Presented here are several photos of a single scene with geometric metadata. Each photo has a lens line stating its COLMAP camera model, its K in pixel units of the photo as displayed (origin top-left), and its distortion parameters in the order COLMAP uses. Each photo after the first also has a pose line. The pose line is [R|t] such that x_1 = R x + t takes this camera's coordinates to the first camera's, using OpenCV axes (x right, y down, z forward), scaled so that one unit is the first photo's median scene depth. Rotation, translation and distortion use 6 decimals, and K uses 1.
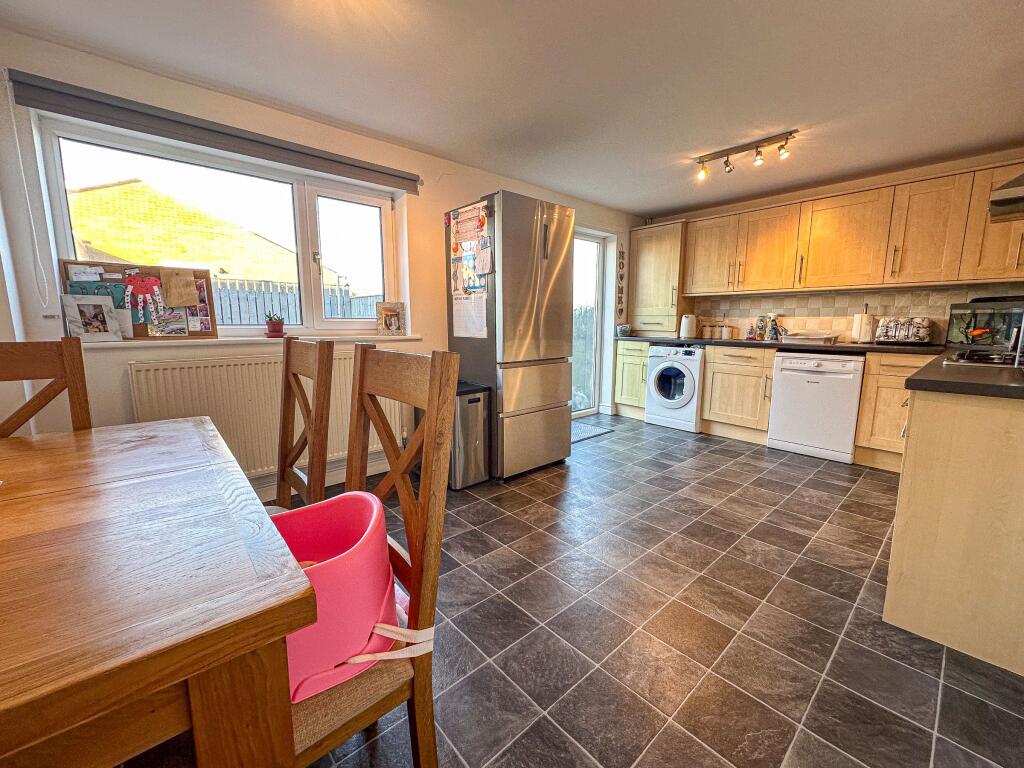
lens RADIAL K [[417.6, 0, 509.3], [0, 417.6, 382.6], [0, 0, 1]] dist [-0.000605, 0.000421]
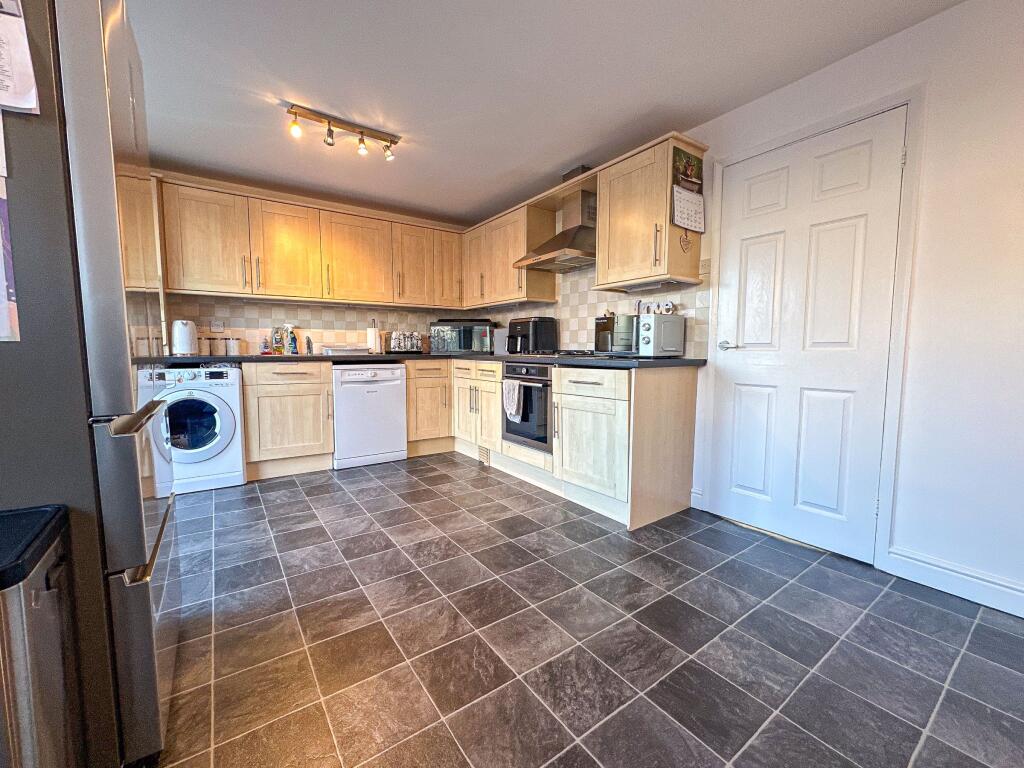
lens RADIAL K [[417.6, 0, 509.3], [0, 417.6, 382.6], [0, 0, 1]] dist [-0.000605, 0.000421]
pose [[0.110334, -0.081371, 0.990558, -0.233532], [0.144322, 0.987391, 0.065035, -0.038842], [-0.983360, 0.135784, 0.120686, 0.509667]]
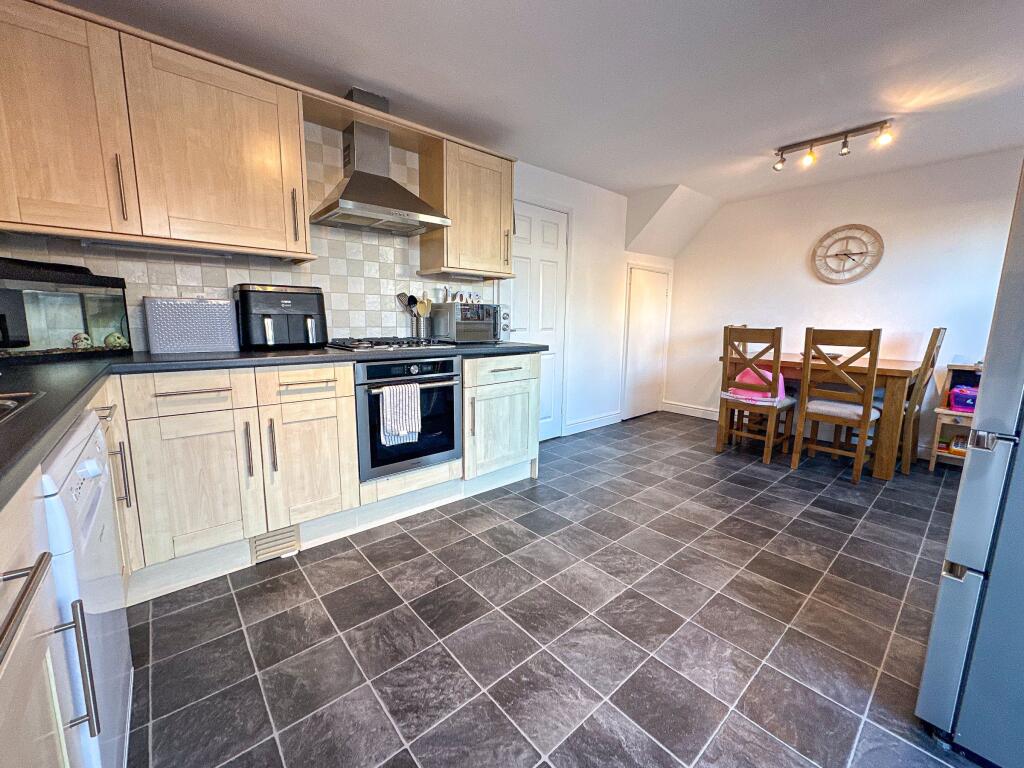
lens RADIAL K [[417.6, 0, 509.3], [0, 417.6, 382.6], [0, 0, 1]] dist [-0.000605, 0.000421]
pose [[-0.999883, -0.012064, 0.009382, 0.439692], [-0.008772, 0.955729, 0.294116, -0.163316], [-0.012515, 0.293999, -0.955724, 1.152204]]
